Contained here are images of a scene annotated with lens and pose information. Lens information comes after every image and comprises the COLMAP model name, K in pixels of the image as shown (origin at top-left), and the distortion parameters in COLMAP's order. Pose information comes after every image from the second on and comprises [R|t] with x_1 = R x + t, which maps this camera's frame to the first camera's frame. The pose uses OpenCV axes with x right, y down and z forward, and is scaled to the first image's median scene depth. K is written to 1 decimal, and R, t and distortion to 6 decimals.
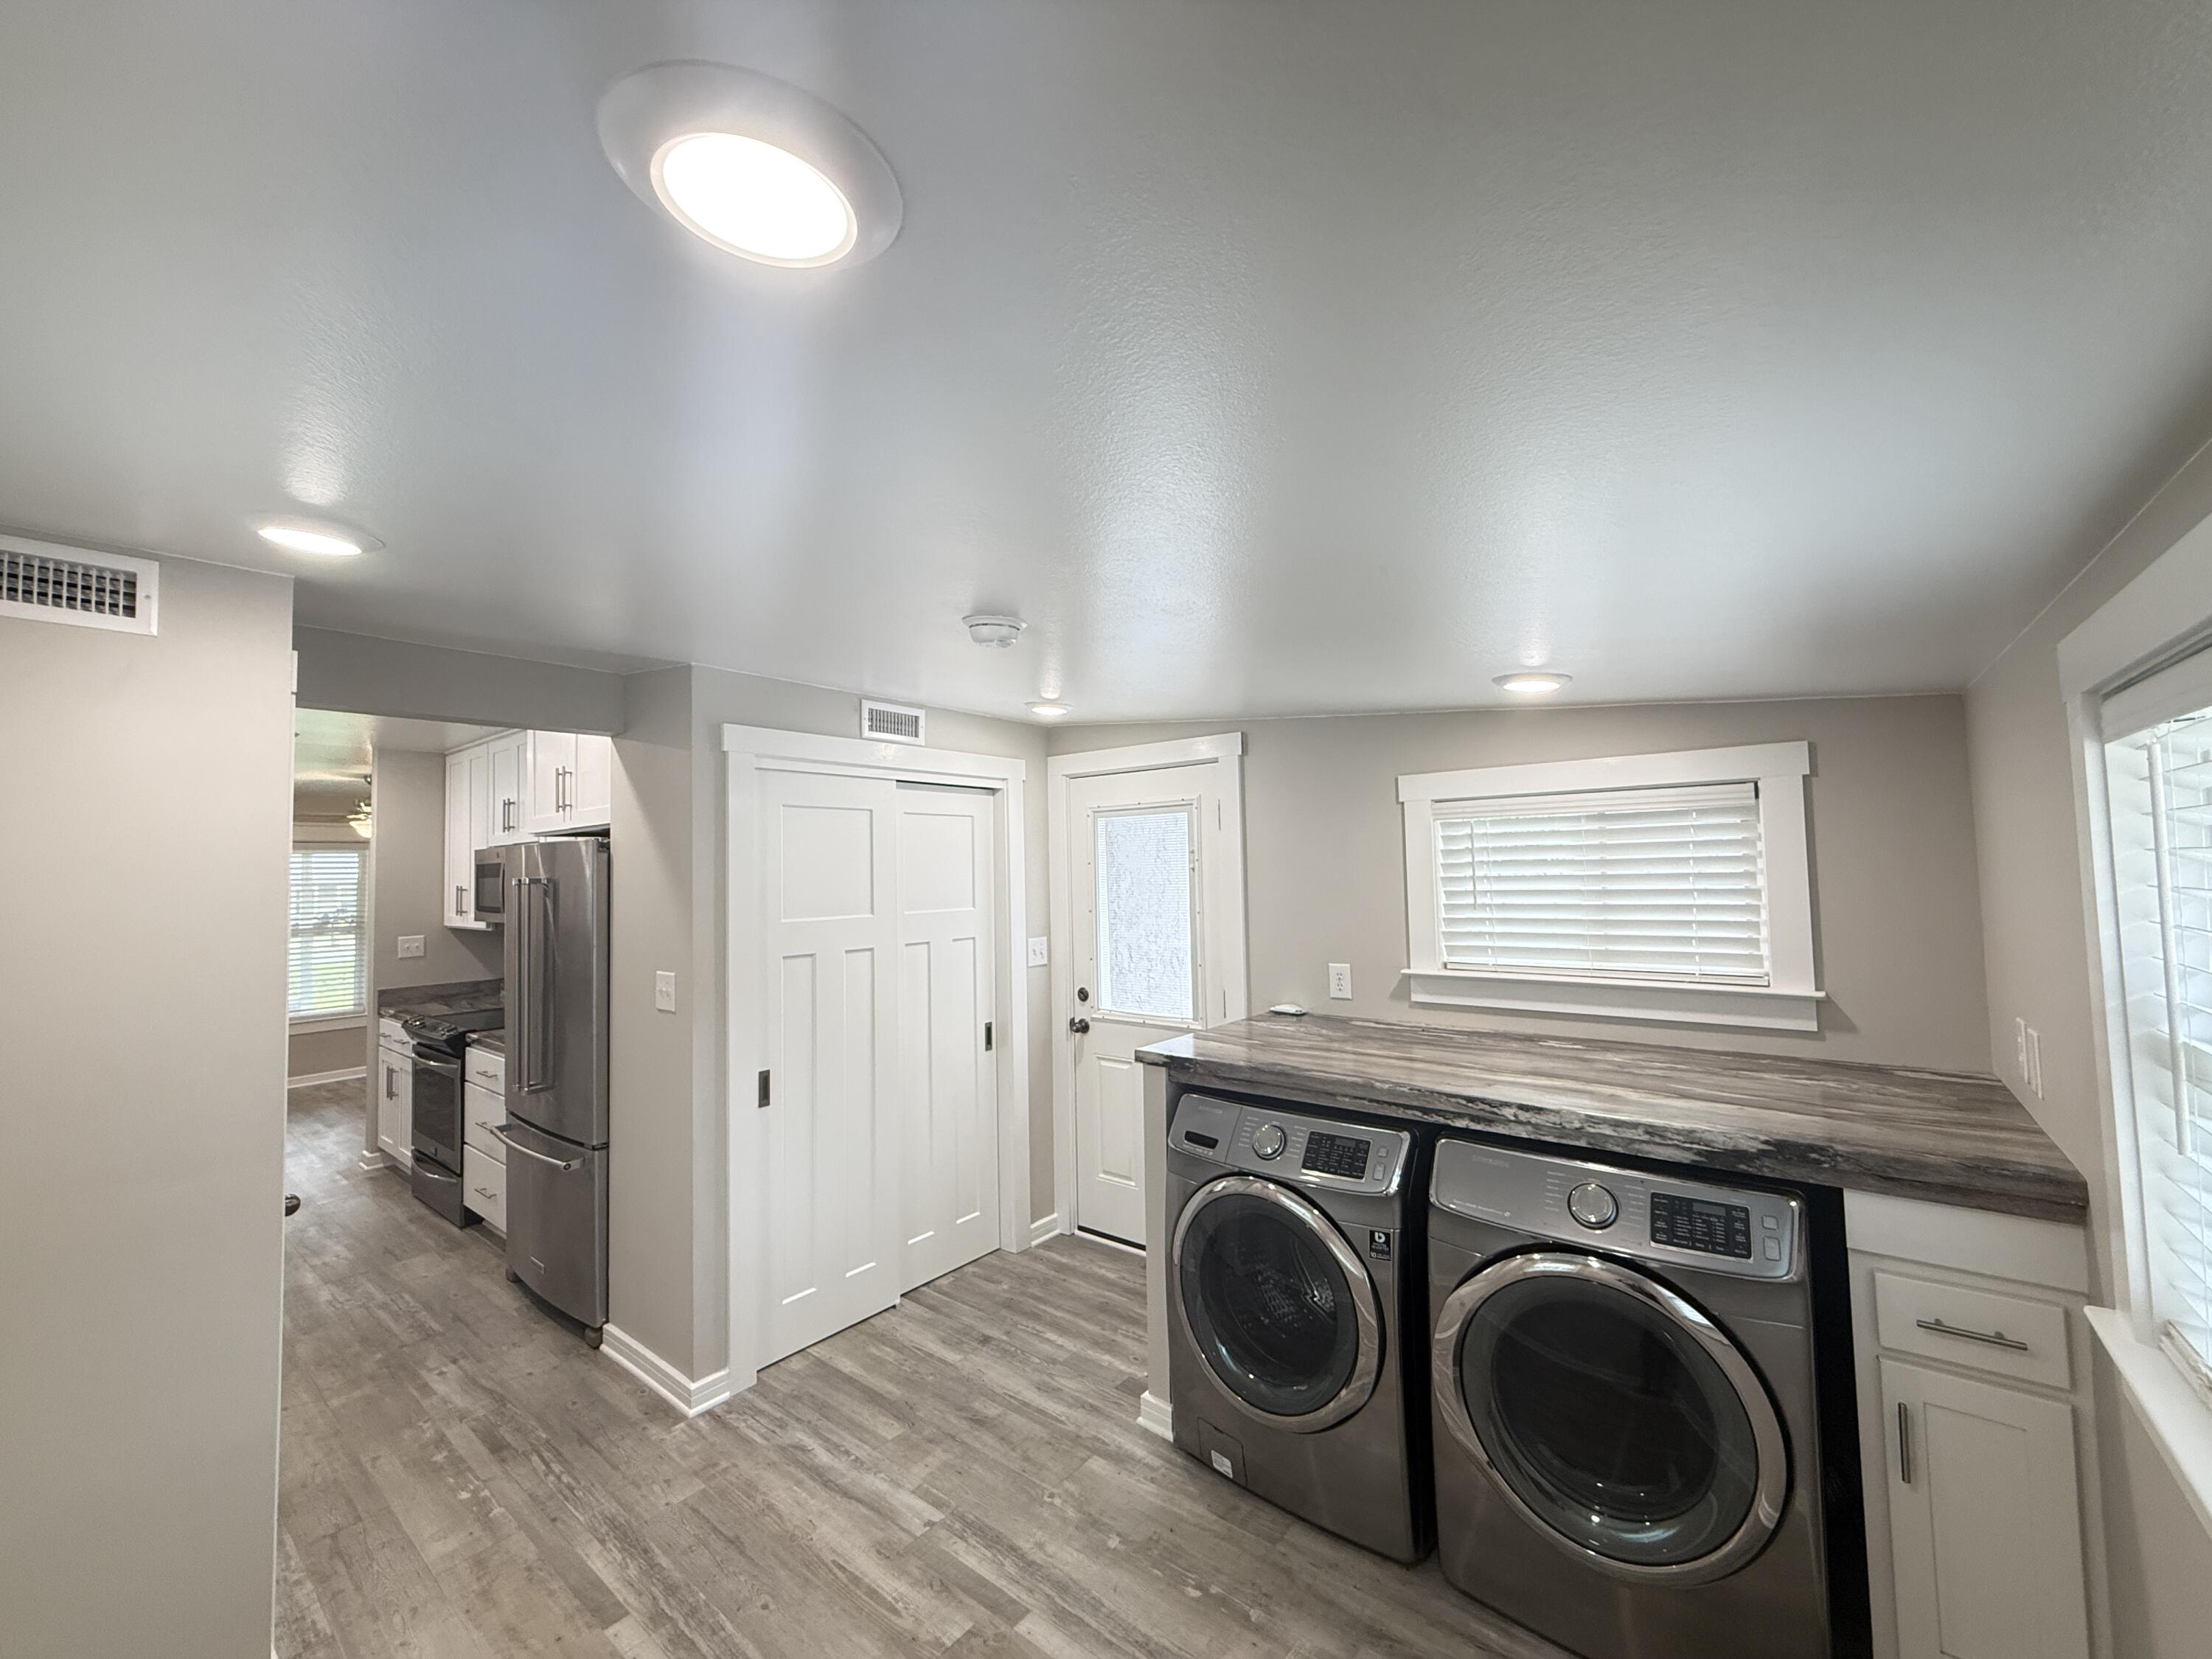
lens RADIAL K [[881.9, 0, 1106.0], [0, 881.9, 829.5], [0, 0, 1]] dist [0.000074, -0.000066]
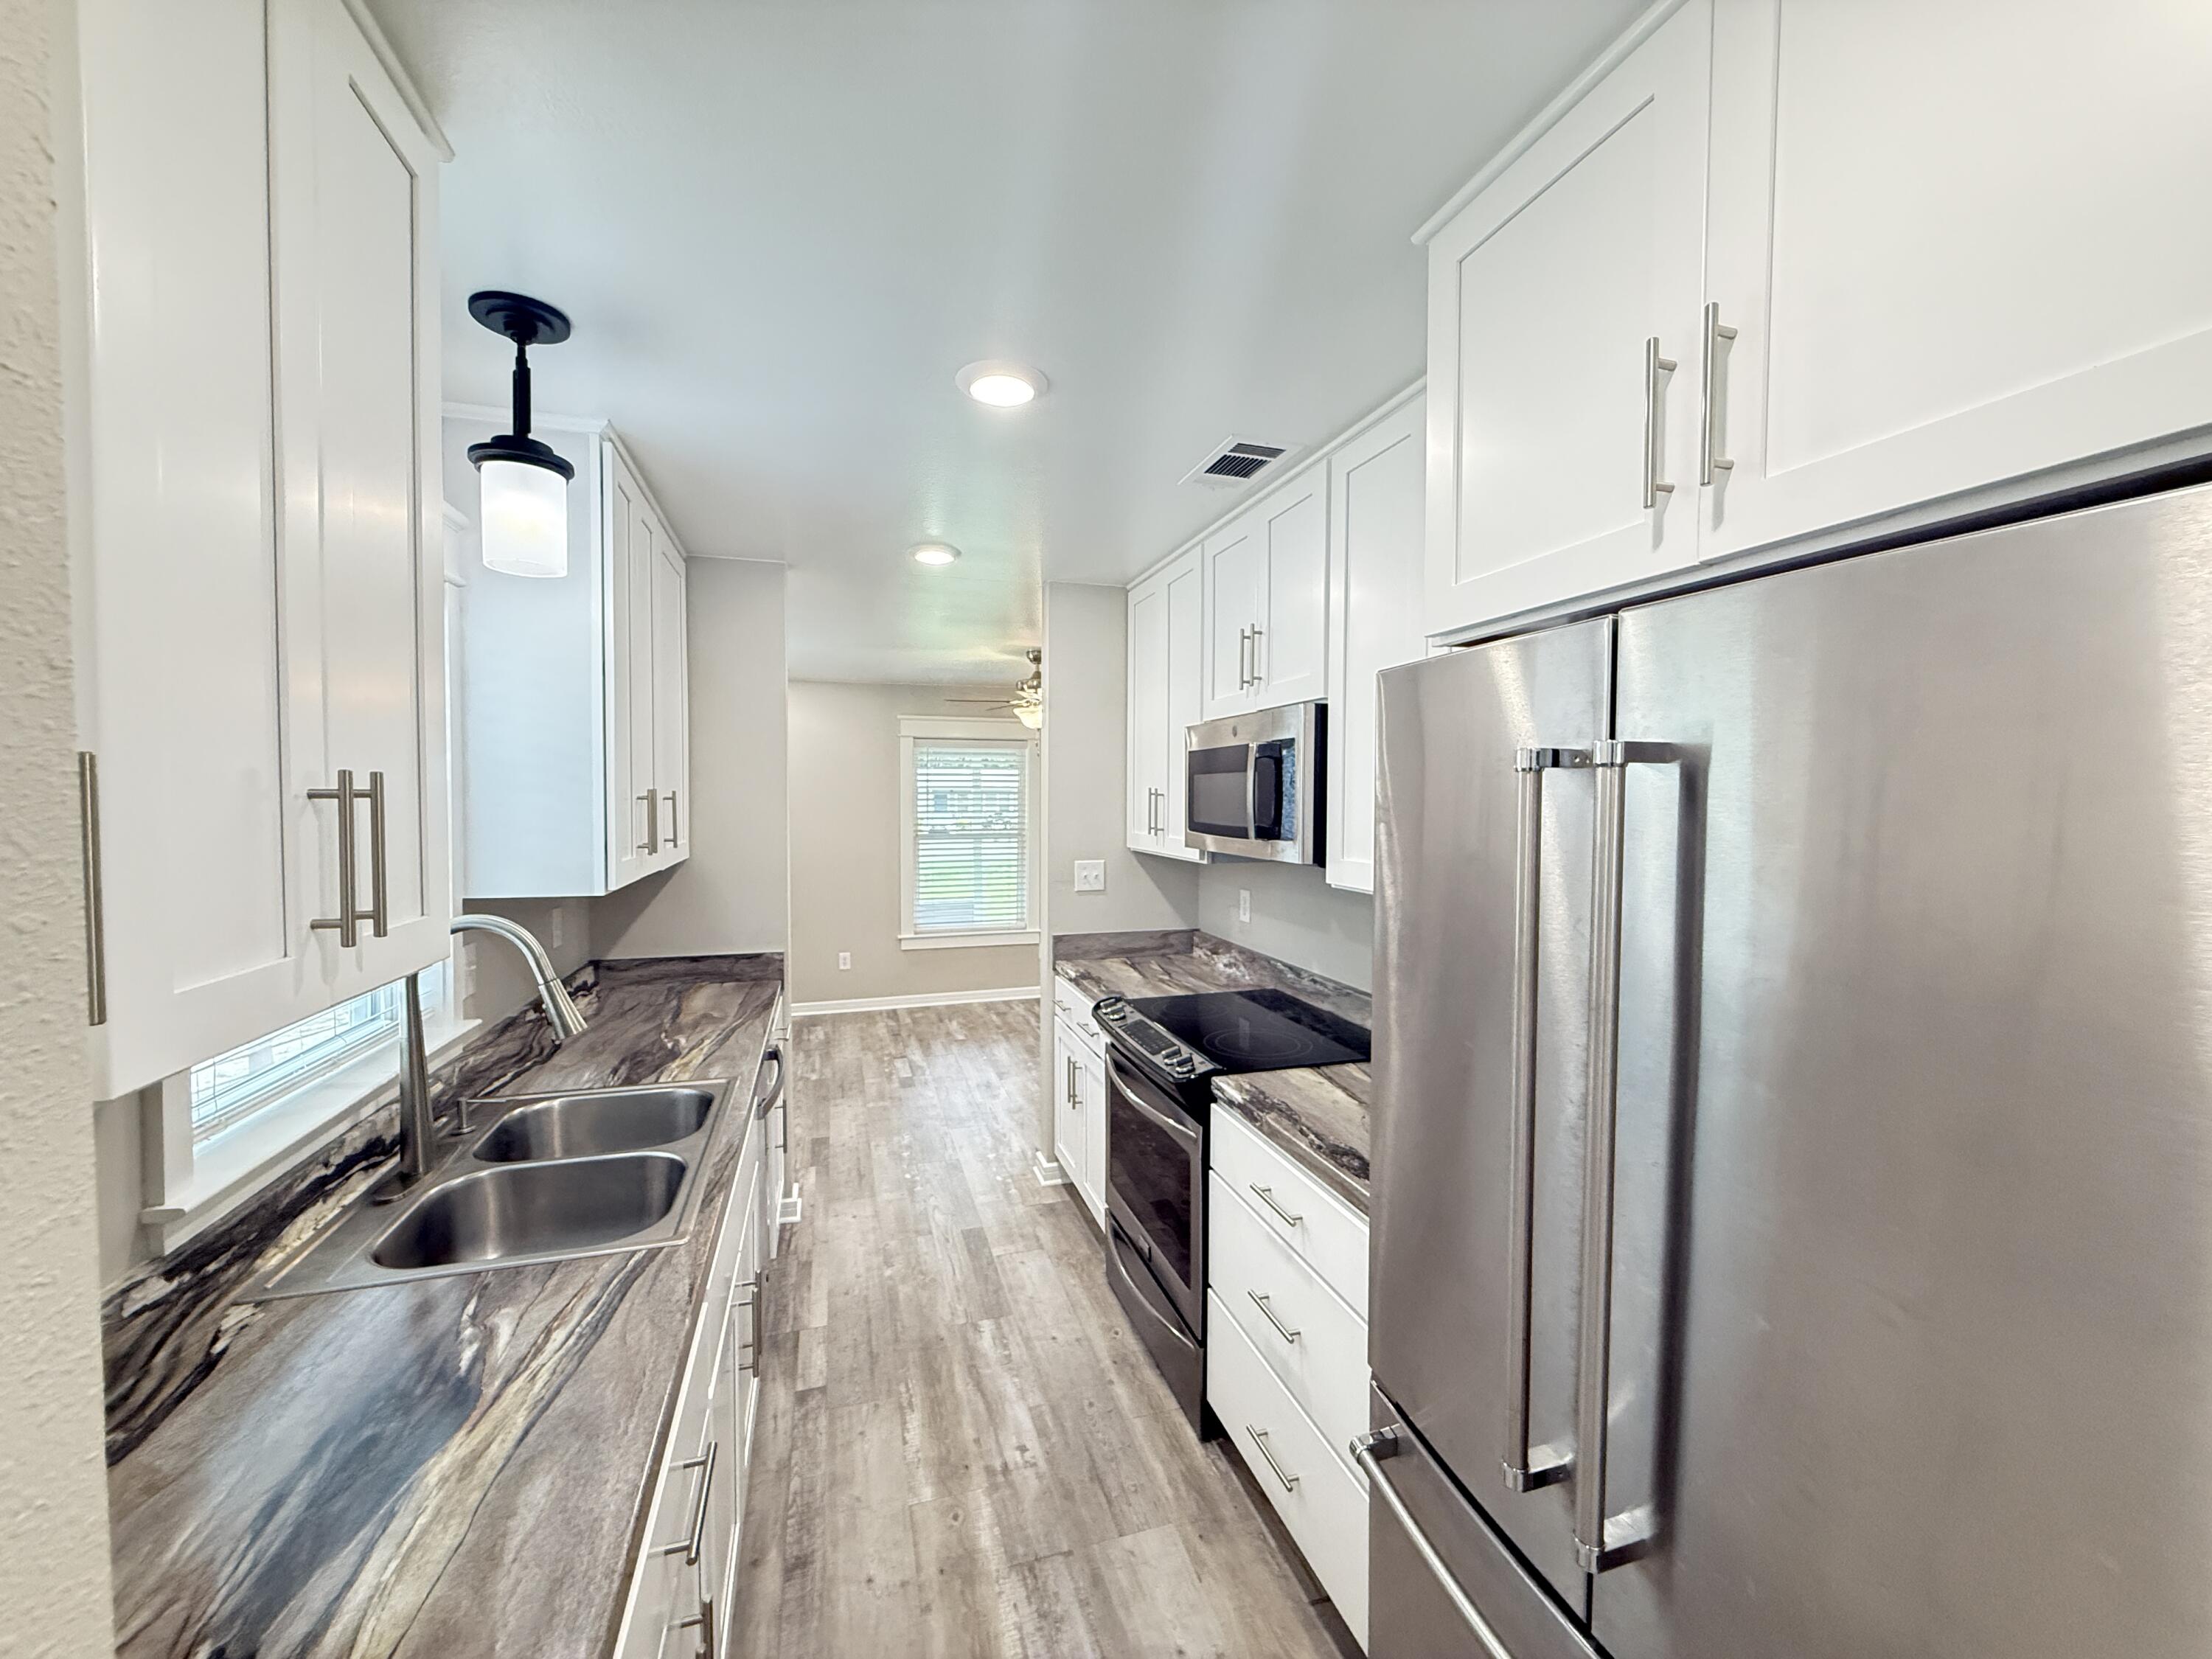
lens RADIAL K [[881.9, 0, 1106.0], [0, 881.9, 829.5], [0, 0, 1]] dist [0.000074, -0.000066]
pose [[0.828890, 0.049036, -0.557258, -0.430917], [0.001546, 0.995946, 0.089938, 0.038706], [0.559409, -0.075410, 0.825454, 0.481688]]
